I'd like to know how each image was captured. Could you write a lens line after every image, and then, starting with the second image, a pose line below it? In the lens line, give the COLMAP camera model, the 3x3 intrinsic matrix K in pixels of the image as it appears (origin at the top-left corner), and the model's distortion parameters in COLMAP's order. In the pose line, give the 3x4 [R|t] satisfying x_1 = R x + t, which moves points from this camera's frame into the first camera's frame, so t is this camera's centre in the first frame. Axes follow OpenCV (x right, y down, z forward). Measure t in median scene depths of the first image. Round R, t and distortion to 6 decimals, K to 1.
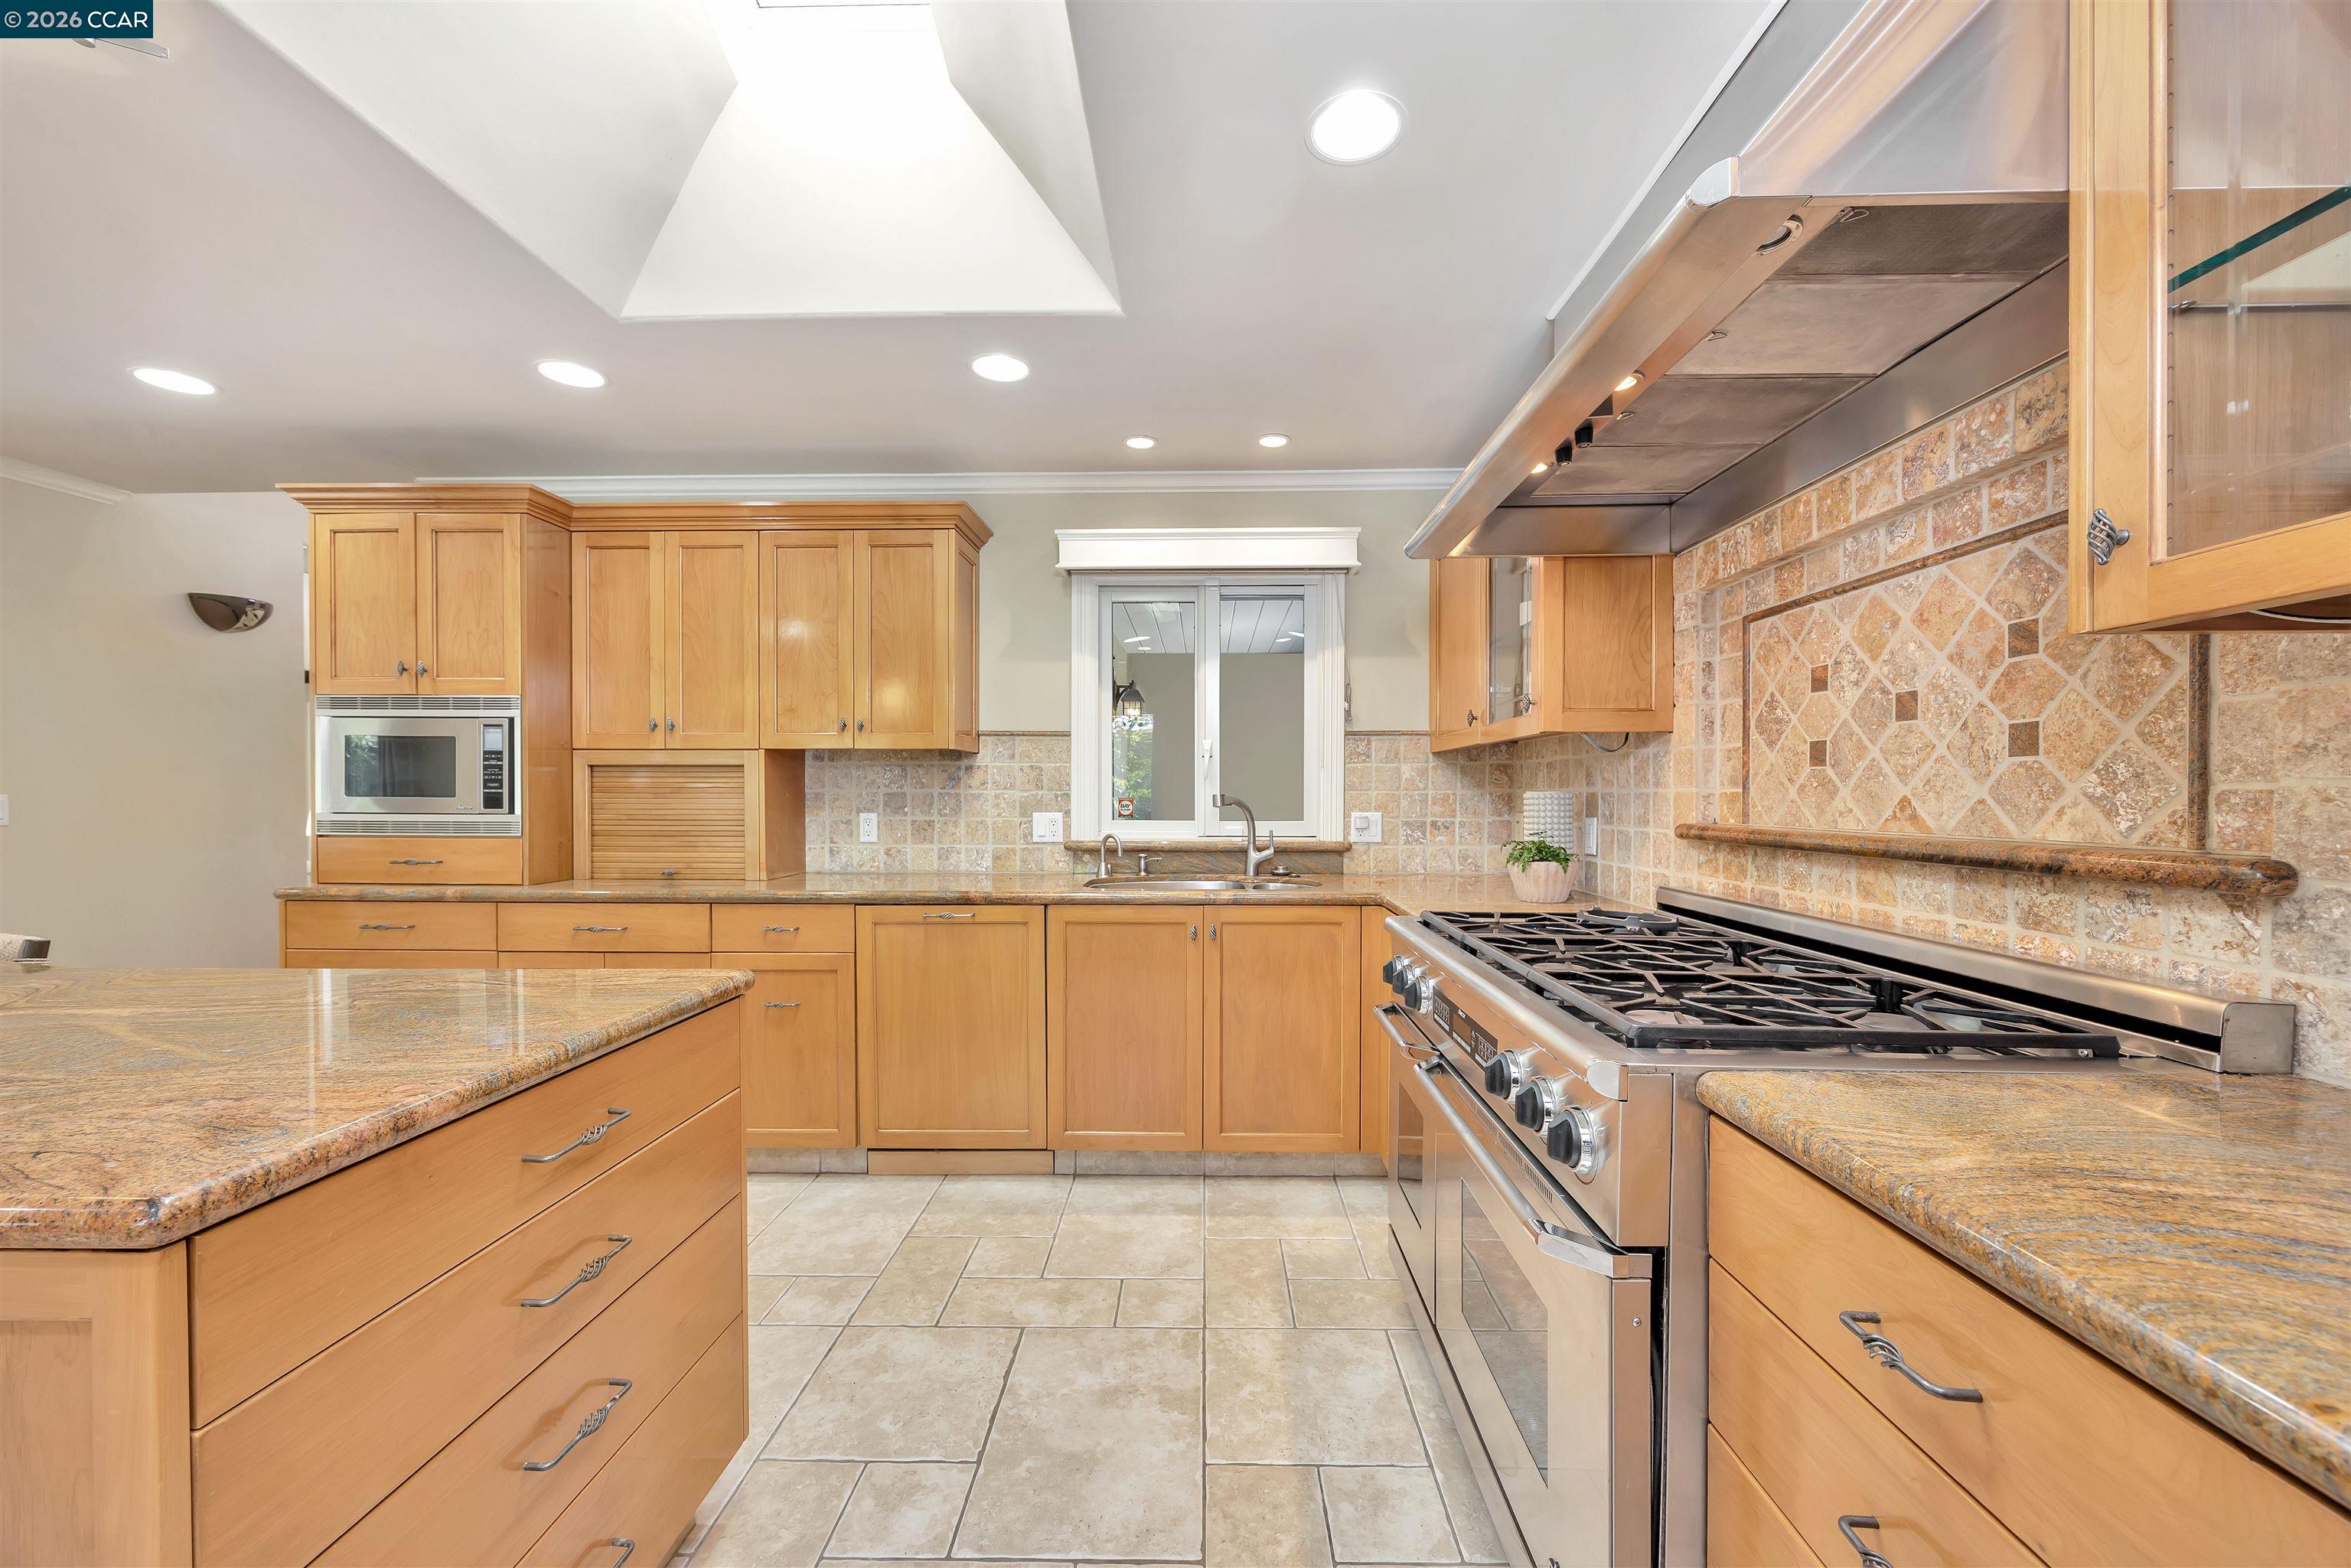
lens RADIAL K [[895.6, 0, 1185.5], [0, 895.6, 803.4], [0, 0, 1]] dist [-0.006835, 0.000288]
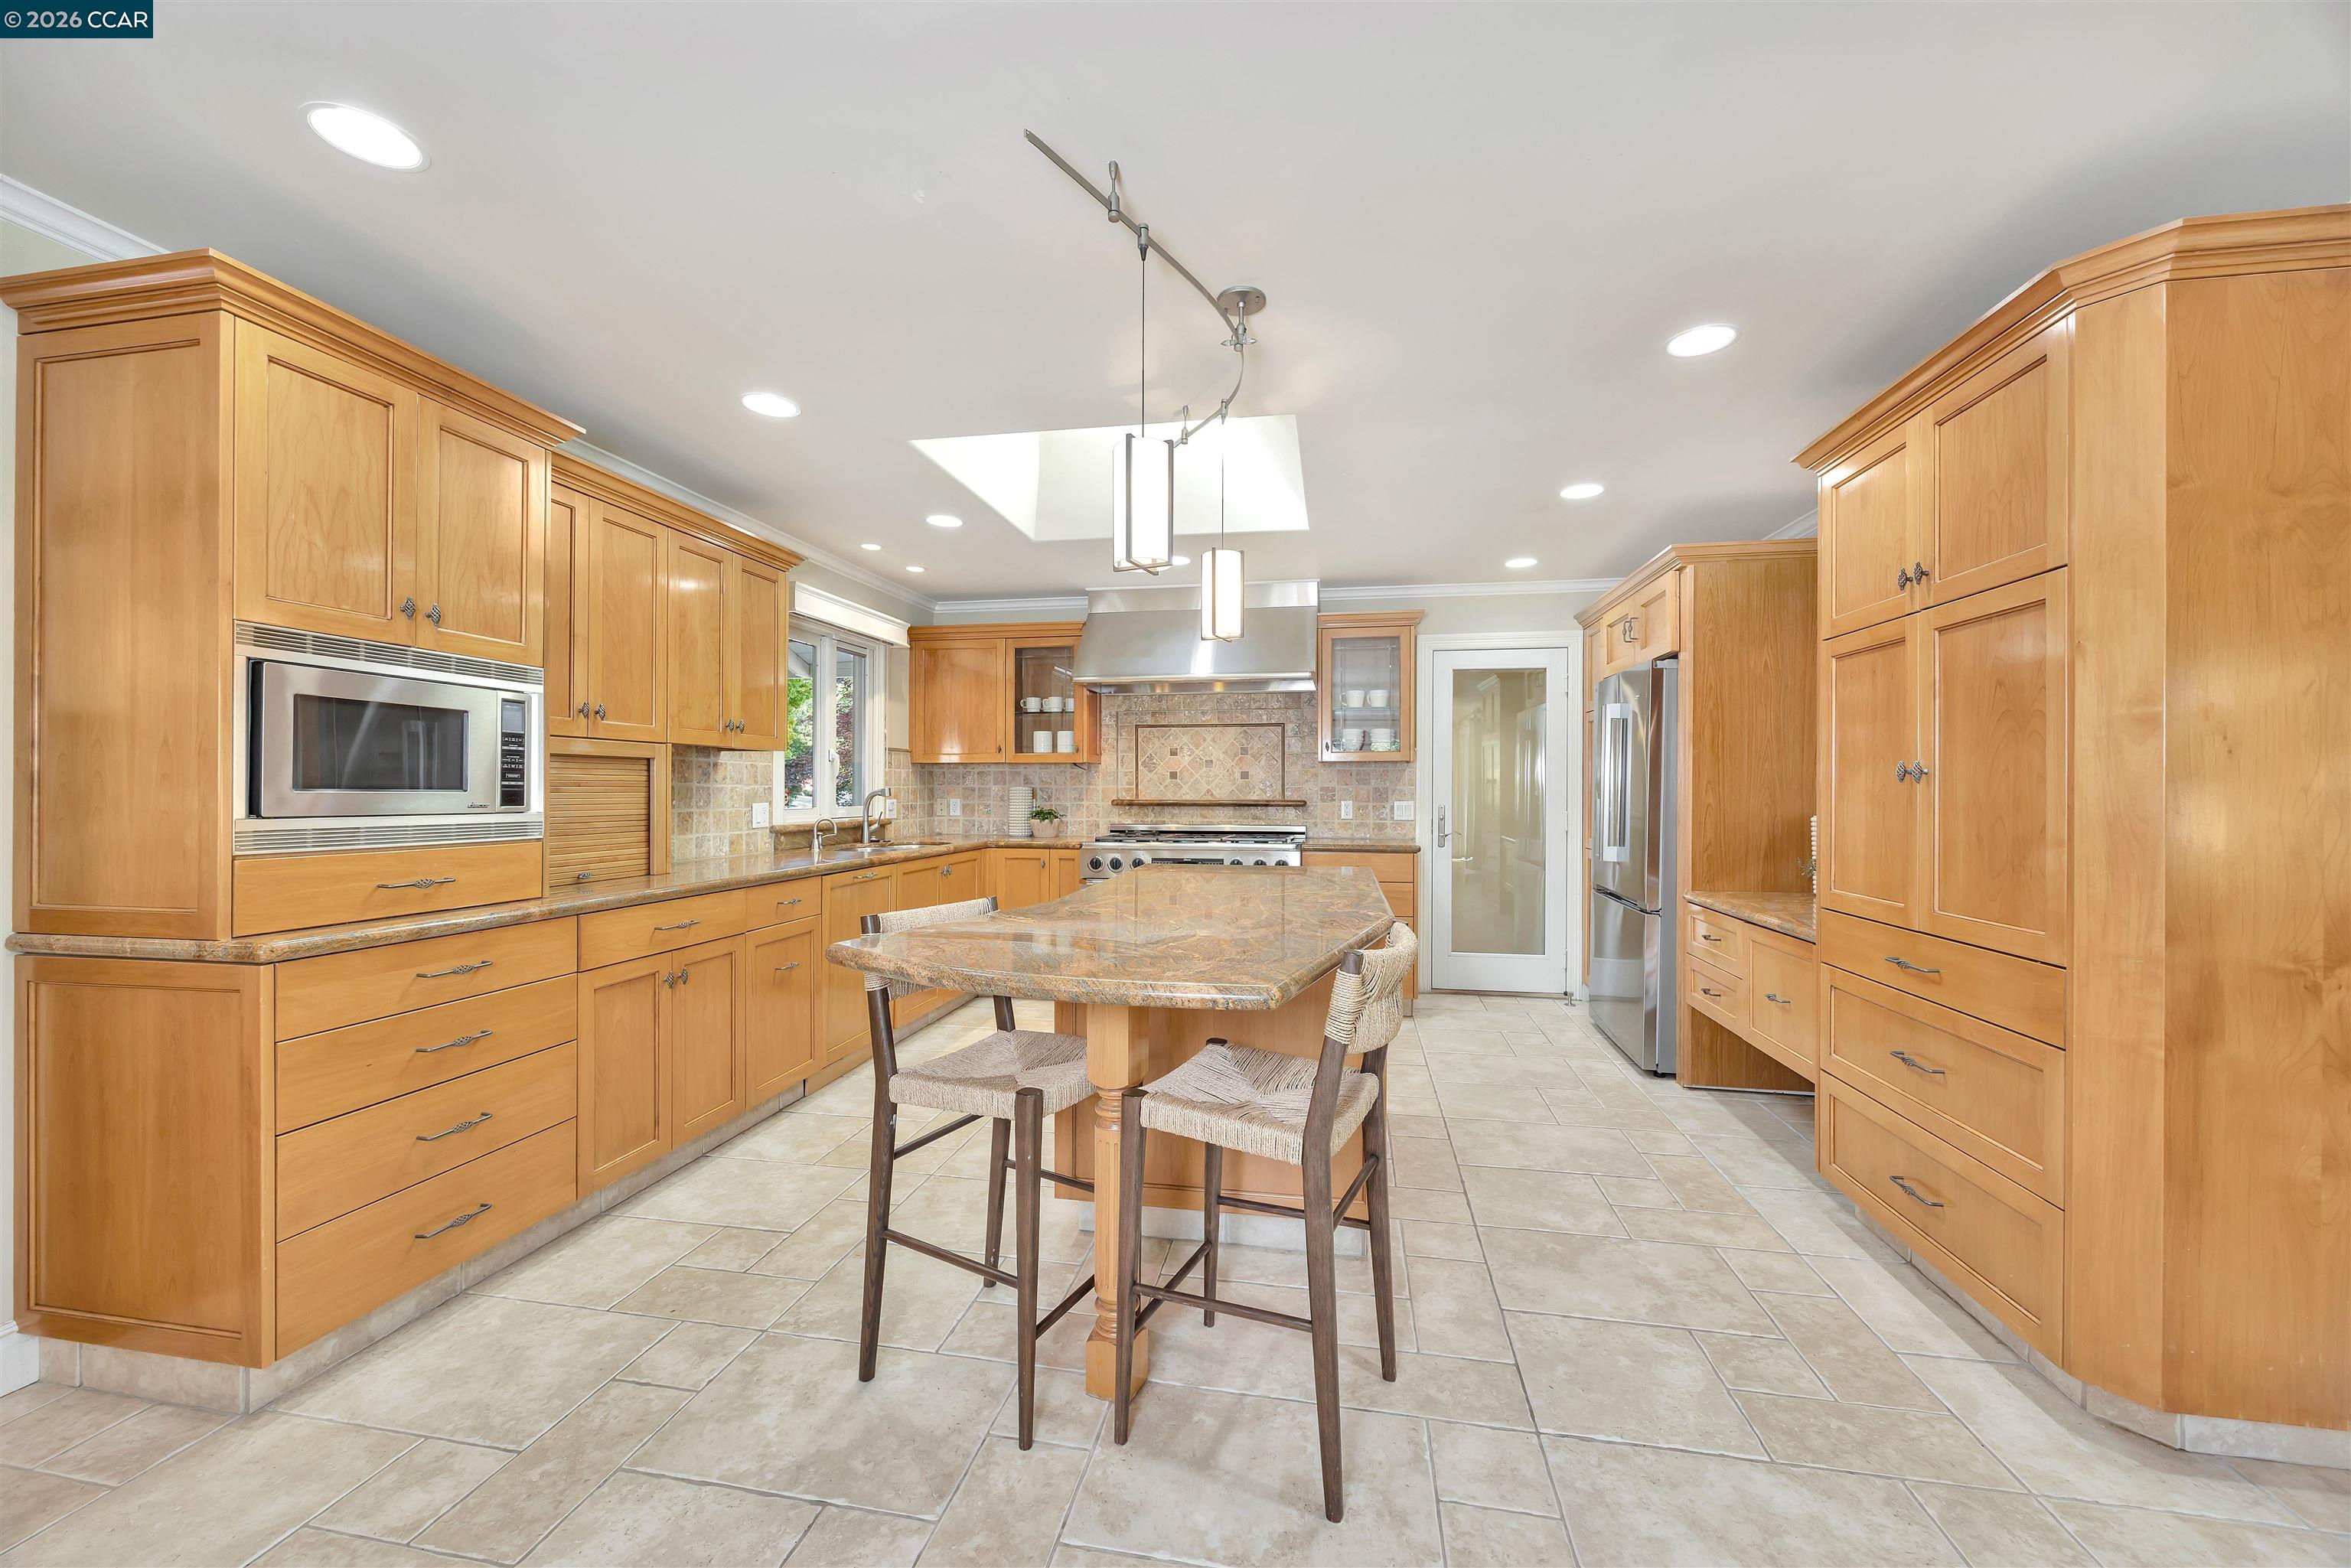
lens RADIAL K [[895.6, 0, 1185.9], [0, 895.6, 788.1], [0, 0, 1]] dist [-0.006835, 0.000288]
pose [[0.149956, 0.000534, 0.988692, -1.468381], [0.009938, 0.999949, -0.002048, -0.002071], [-0.988643, 0.010133, 0.149943, 0.288255]]
